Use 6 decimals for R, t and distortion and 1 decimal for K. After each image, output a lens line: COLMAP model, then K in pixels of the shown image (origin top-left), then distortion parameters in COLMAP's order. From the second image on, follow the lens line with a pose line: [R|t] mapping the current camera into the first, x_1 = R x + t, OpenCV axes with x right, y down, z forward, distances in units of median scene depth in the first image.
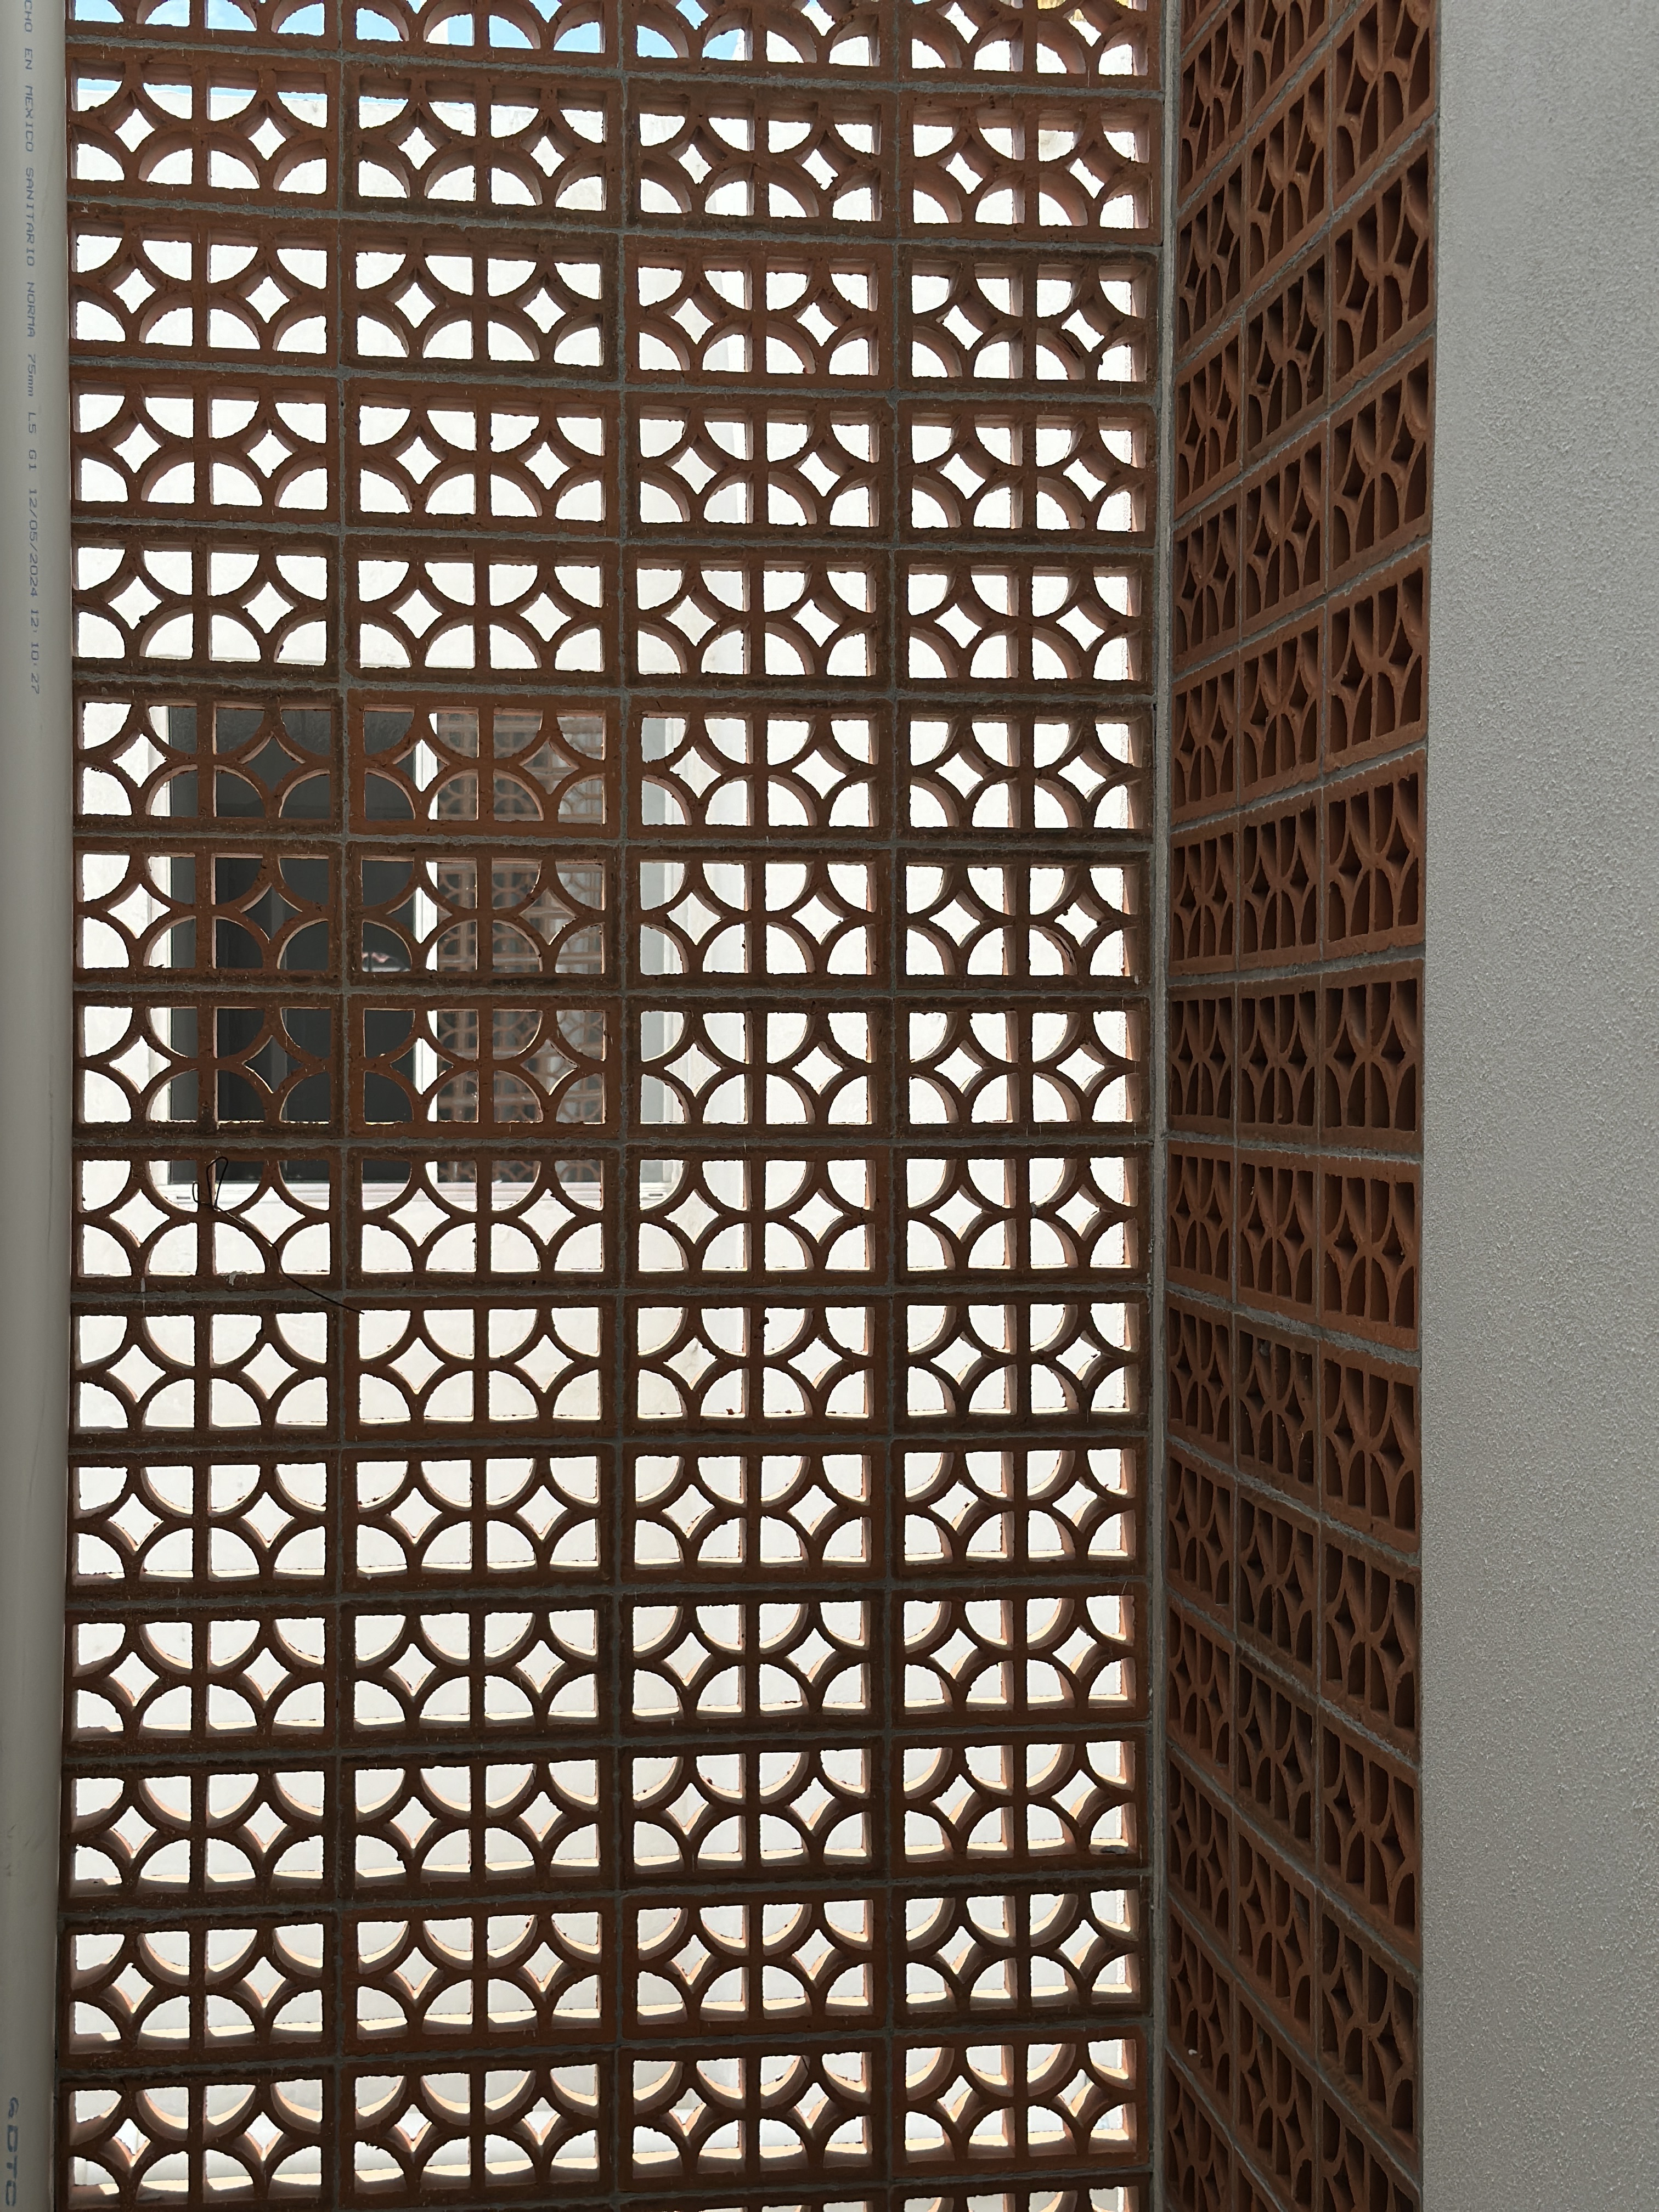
lens RADIAL K [[3033.8, 0, 821.8], [0, 3033.8, 1114.7], [0, 0, 1]] dist [0.123059, 0.000000]
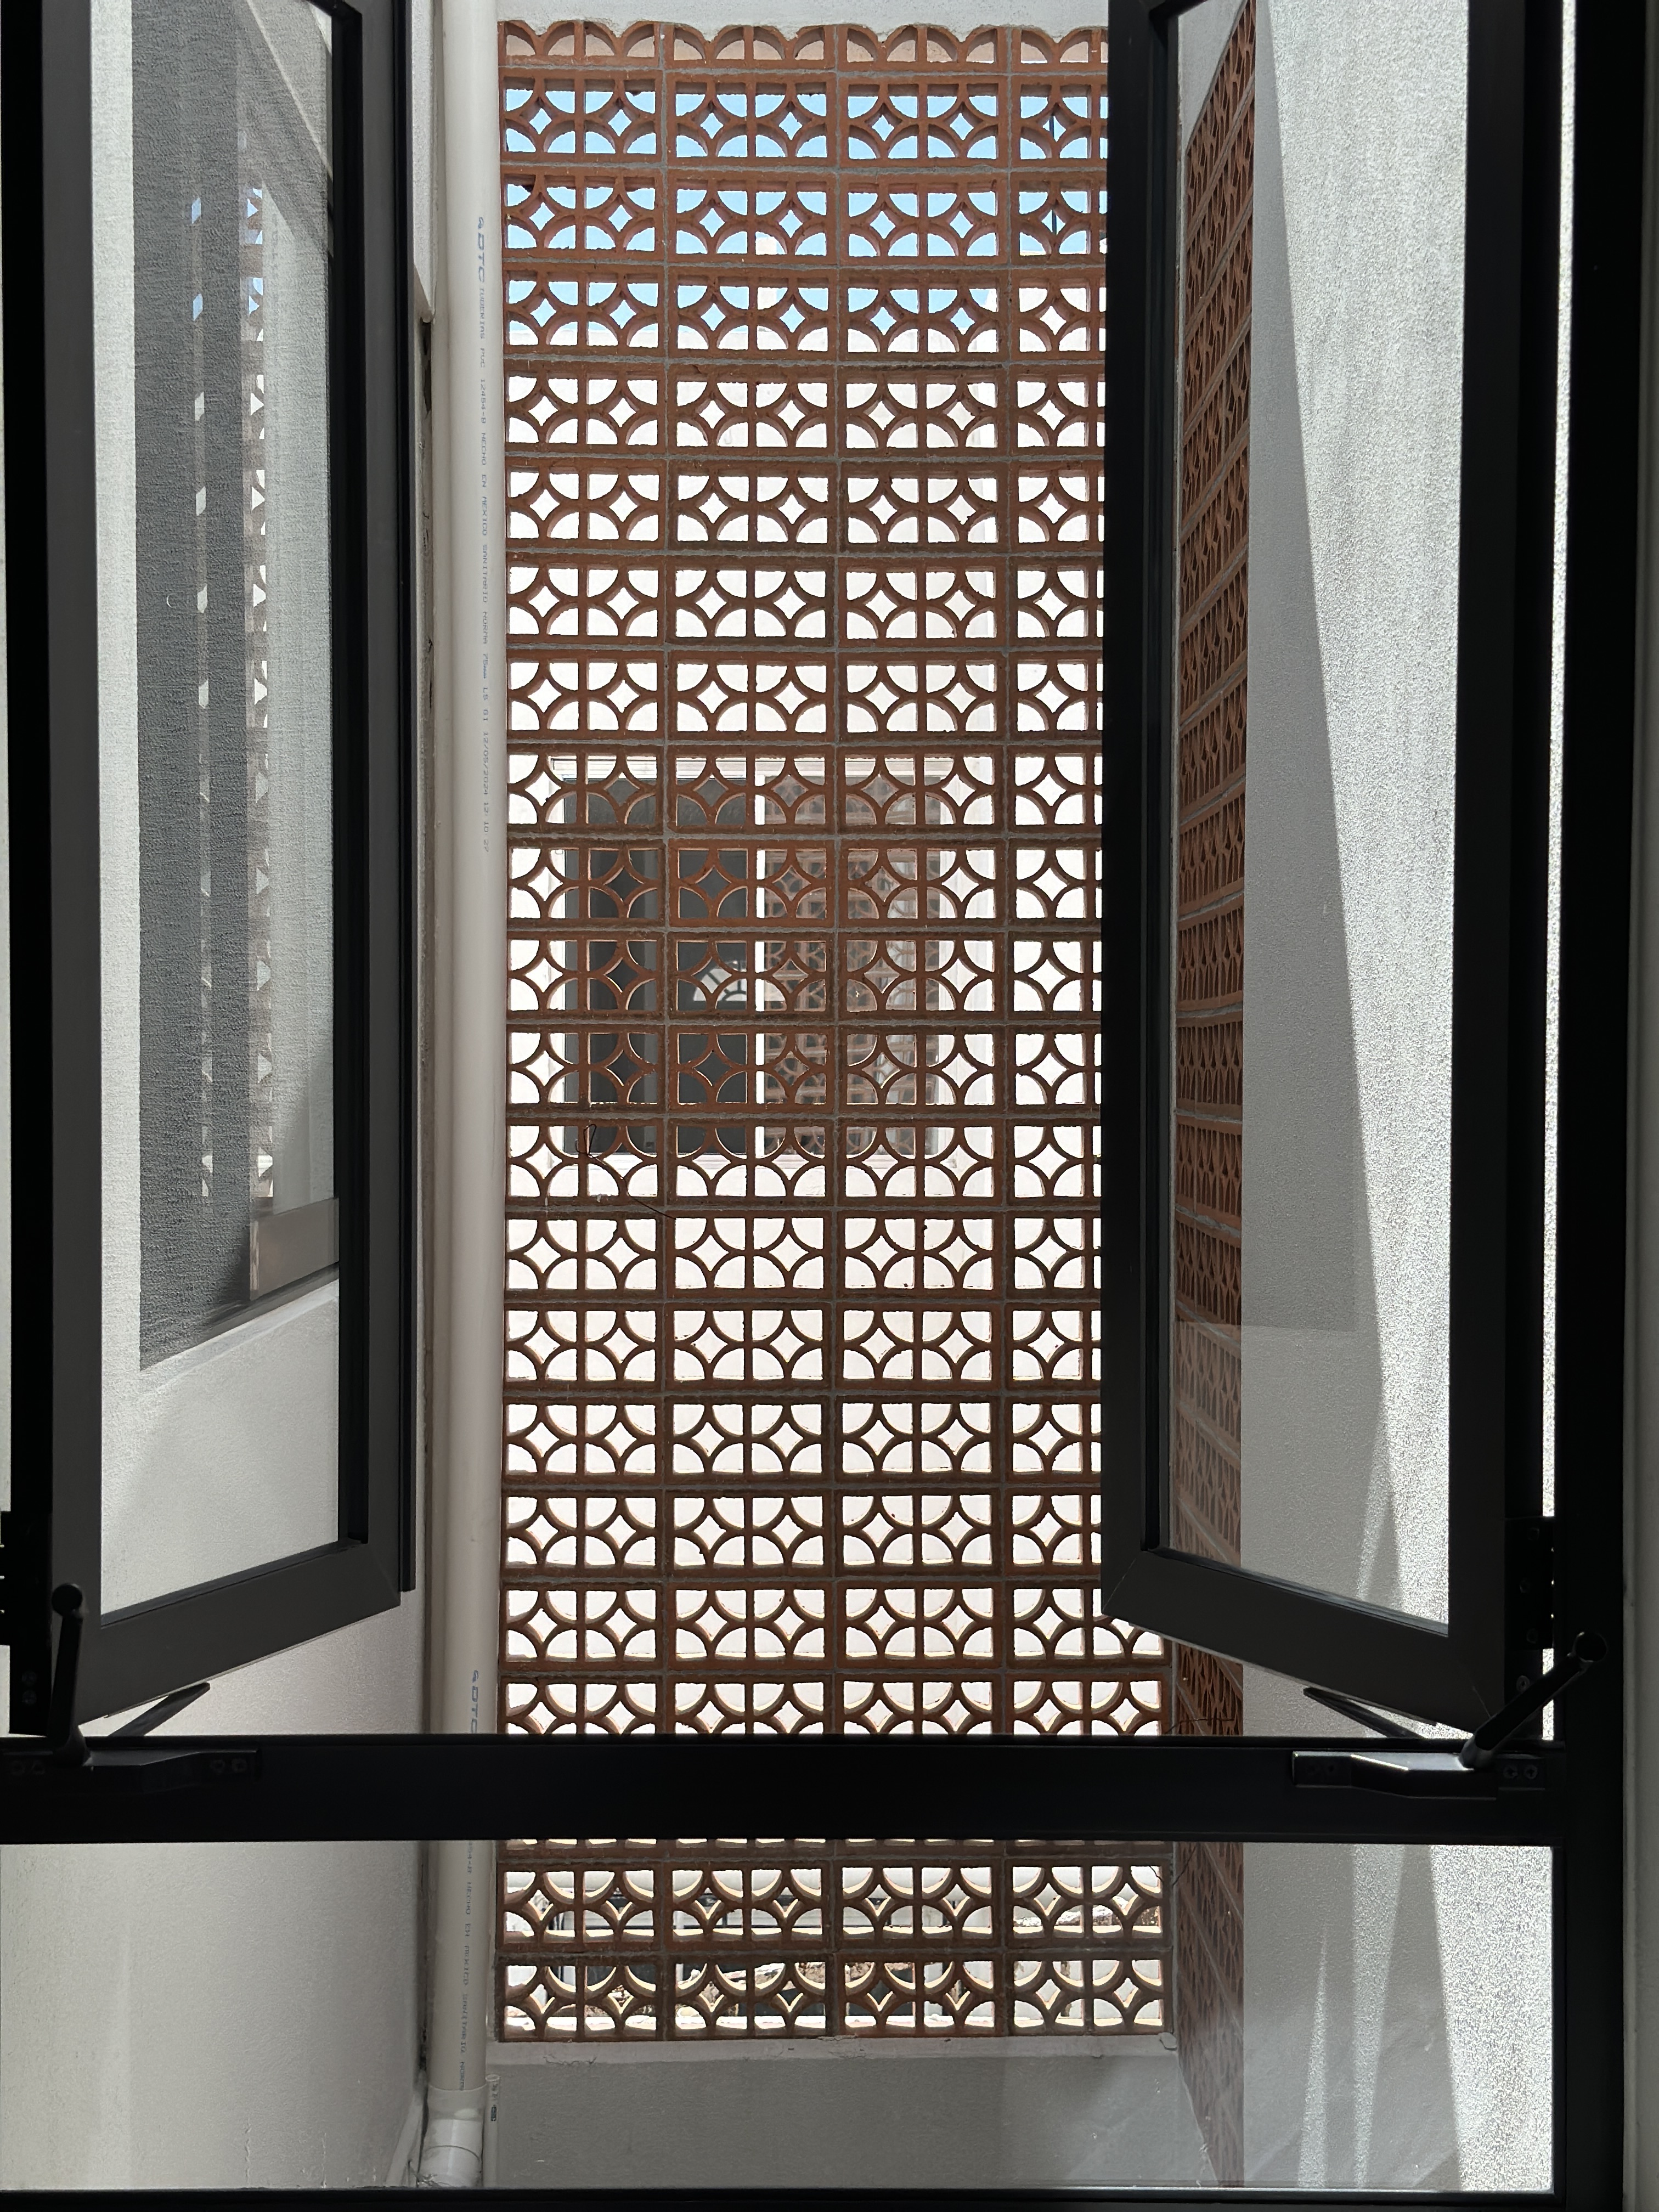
lens RADIAL K [[3033.8, 0, 832.1], [0, 3033.8, 1100.8], [0, 0, 1]] dist [0.123059, 0.000000]
pose [[0.992497, -0.000291, -0.122268, 0.130350], [-0.000213, 0.999992, -0.004110, 0.007828], [0.122268, 0.004105, 0.992489, -0.604273]]
